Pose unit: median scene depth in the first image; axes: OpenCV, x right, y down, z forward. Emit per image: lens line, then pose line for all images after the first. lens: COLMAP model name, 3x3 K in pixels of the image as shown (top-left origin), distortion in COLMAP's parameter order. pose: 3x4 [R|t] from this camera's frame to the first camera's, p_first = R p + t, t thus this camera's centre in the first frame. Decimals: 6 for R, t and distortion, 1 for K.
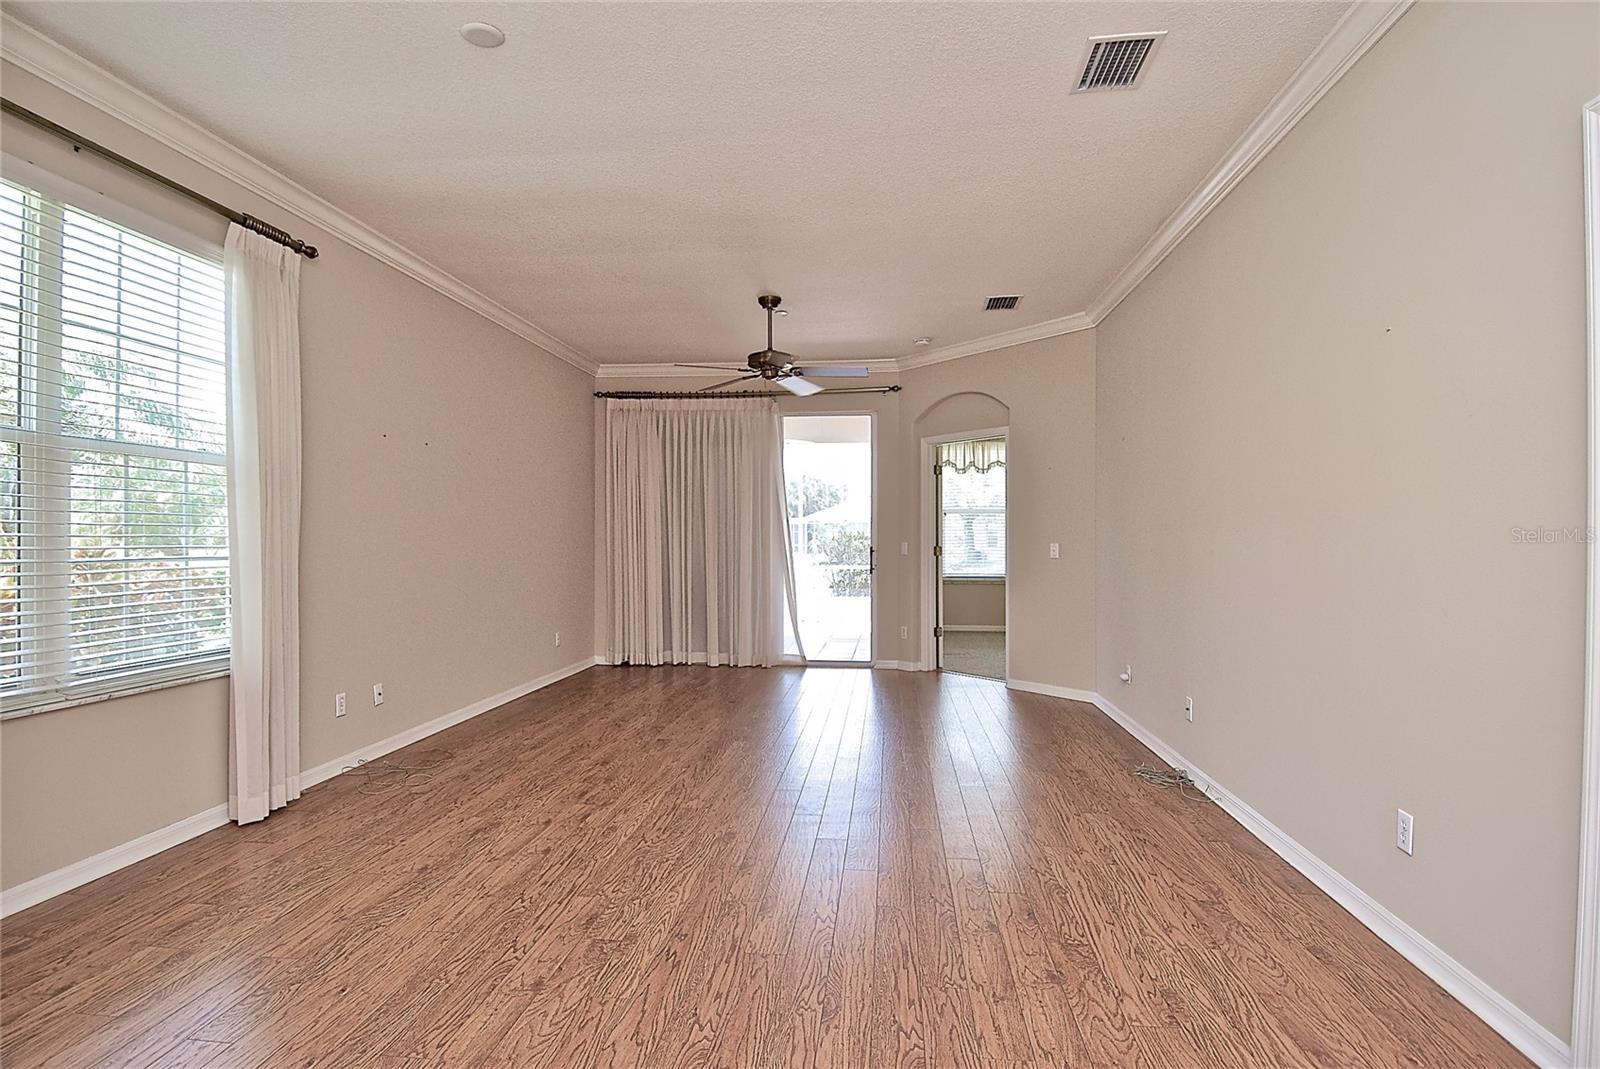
lens RADIAL K [[825.1, 0, 802.7], [0, 825.1, 533.4], [0, 0, 1]] dist [0.038757, -0.046230]
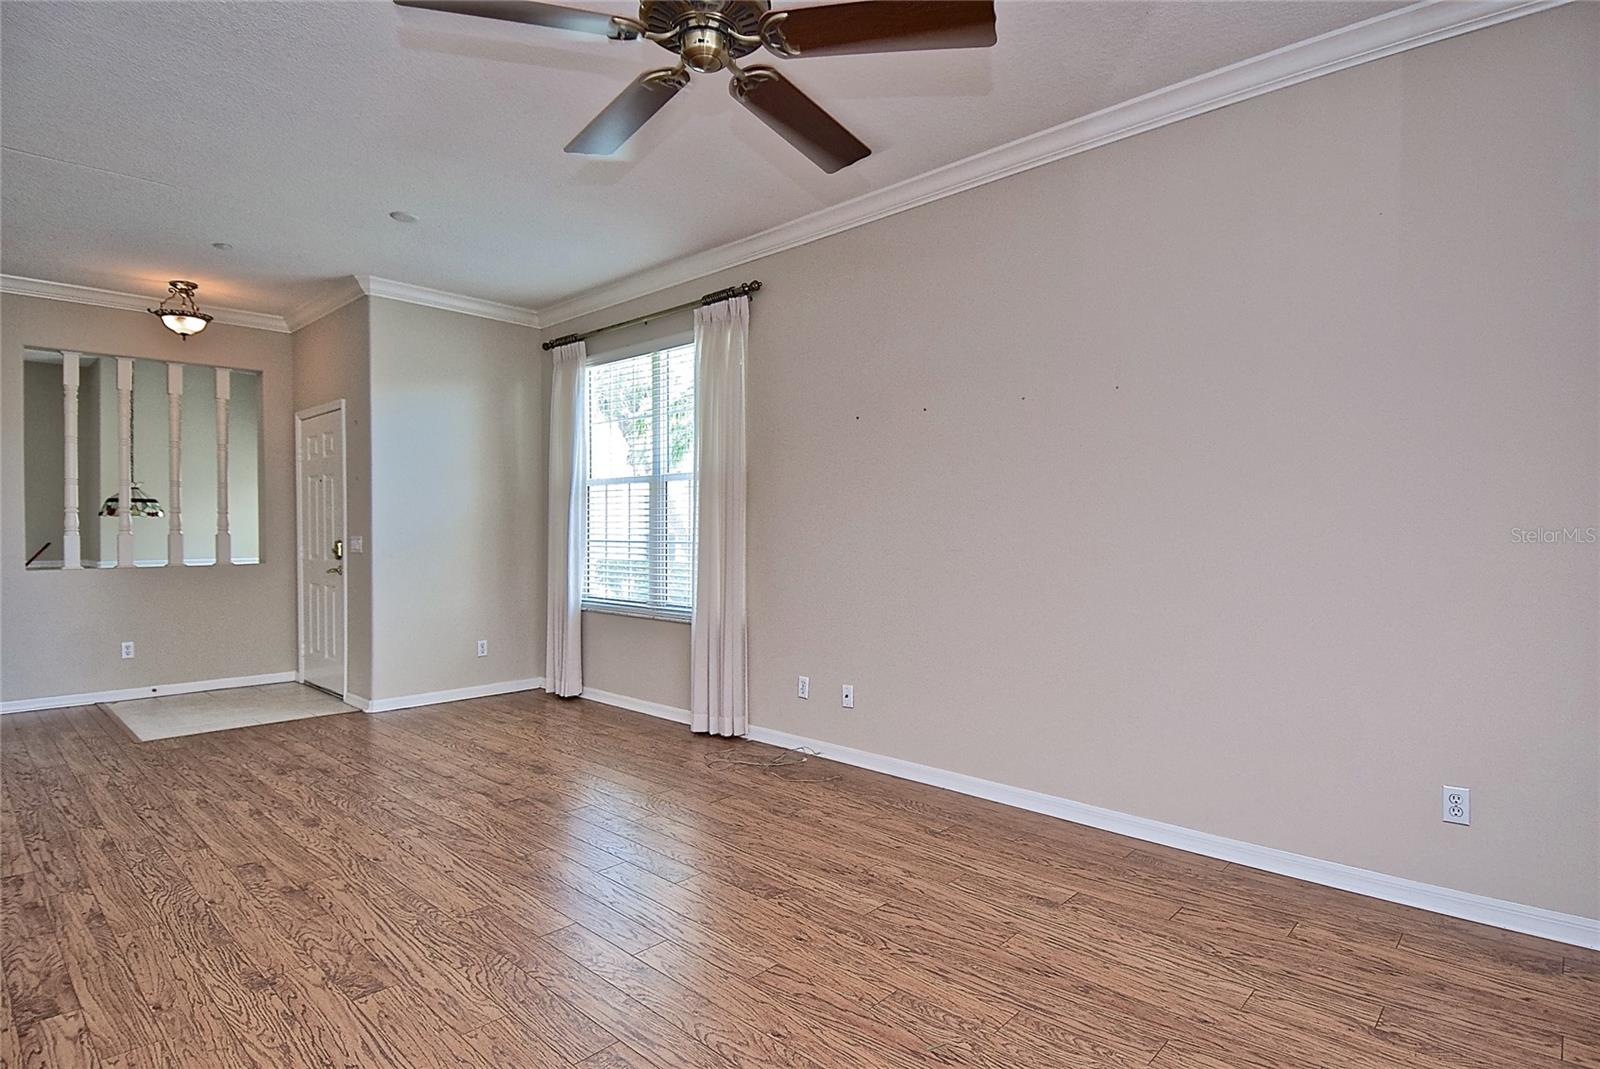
lens RADIAL K [[833.6, 0, 830.4], [0, 833.6, 533.5], [0, 0, 1]] dist [-0.000998, -0.017518]
pose [[-0.585048, 0.003064, -0.810993, 0.366853], [0.004294, 0.999991, 0.000680, 0.014447], [0.810987, -0.003084, -0.585056, 2.152810]]
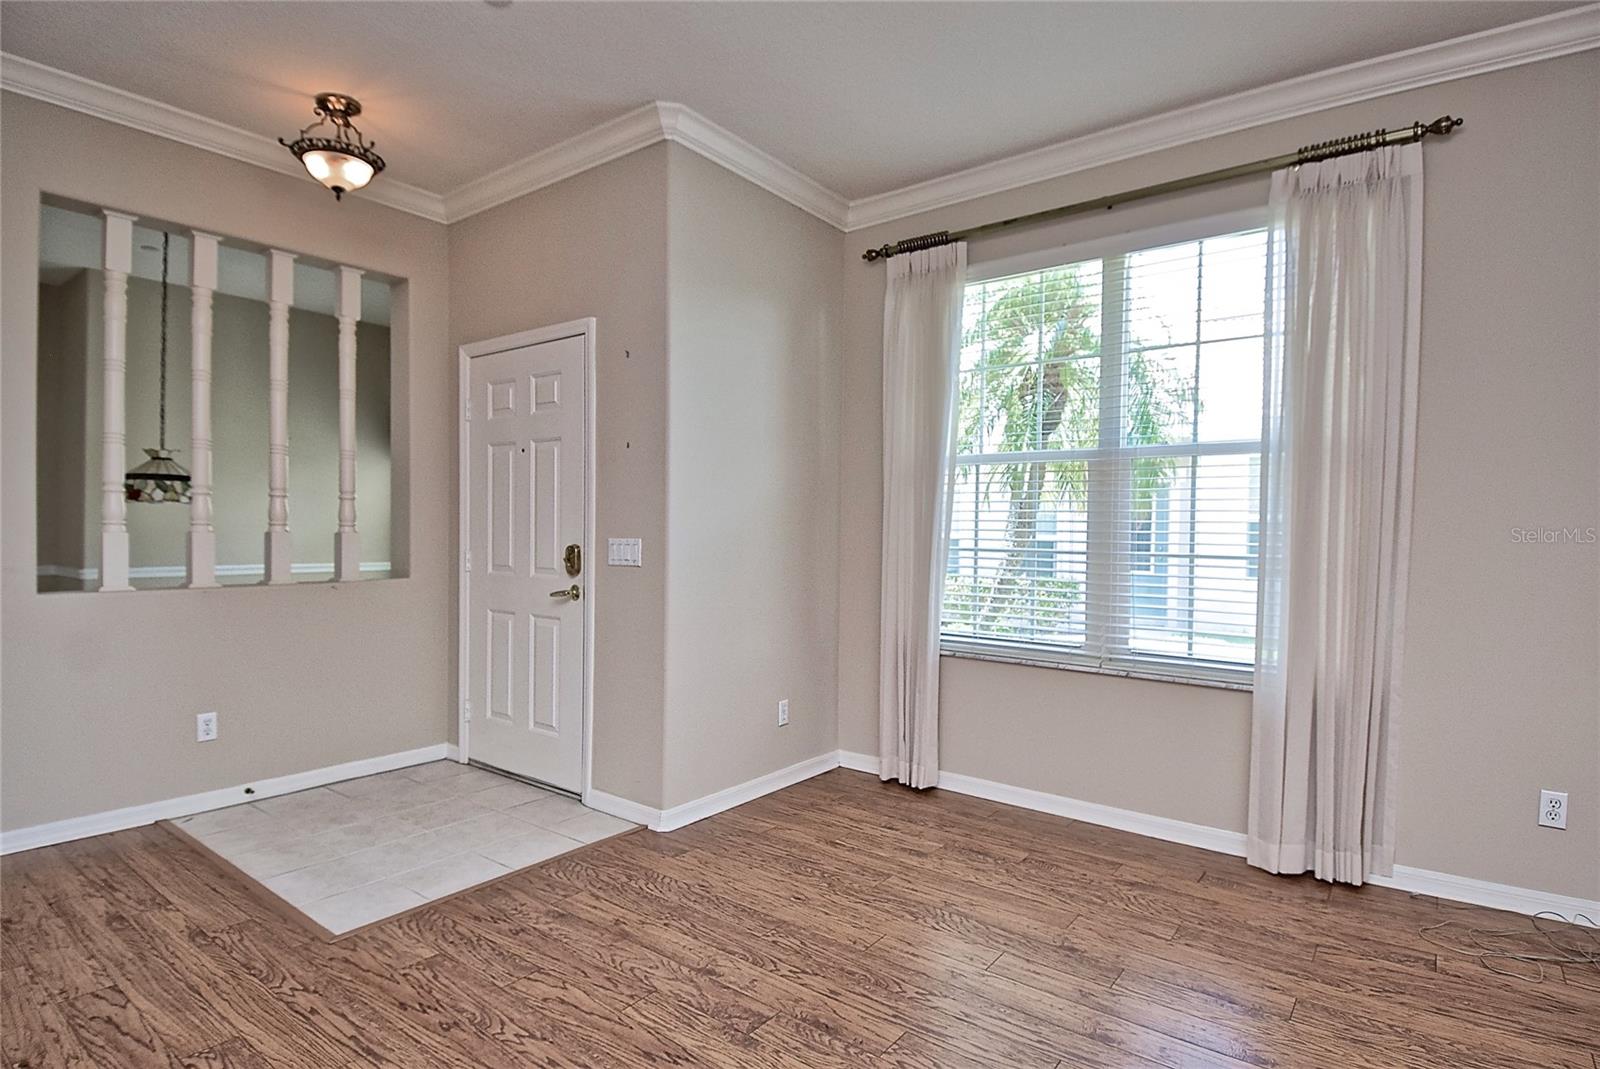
lens RADIAL K [[825.1, 0, 802.7], [0, 825.1, 533.4], [0, 0, 1]] dist [0.038757, -0.046230]
pose [[-0.517045, -0.007133, -0.855929, 0.328538], [-0.008029, 0.999962, -0.003482, 0.012156], [0.855921, 0.005072, -0.517082, 1.097038]]
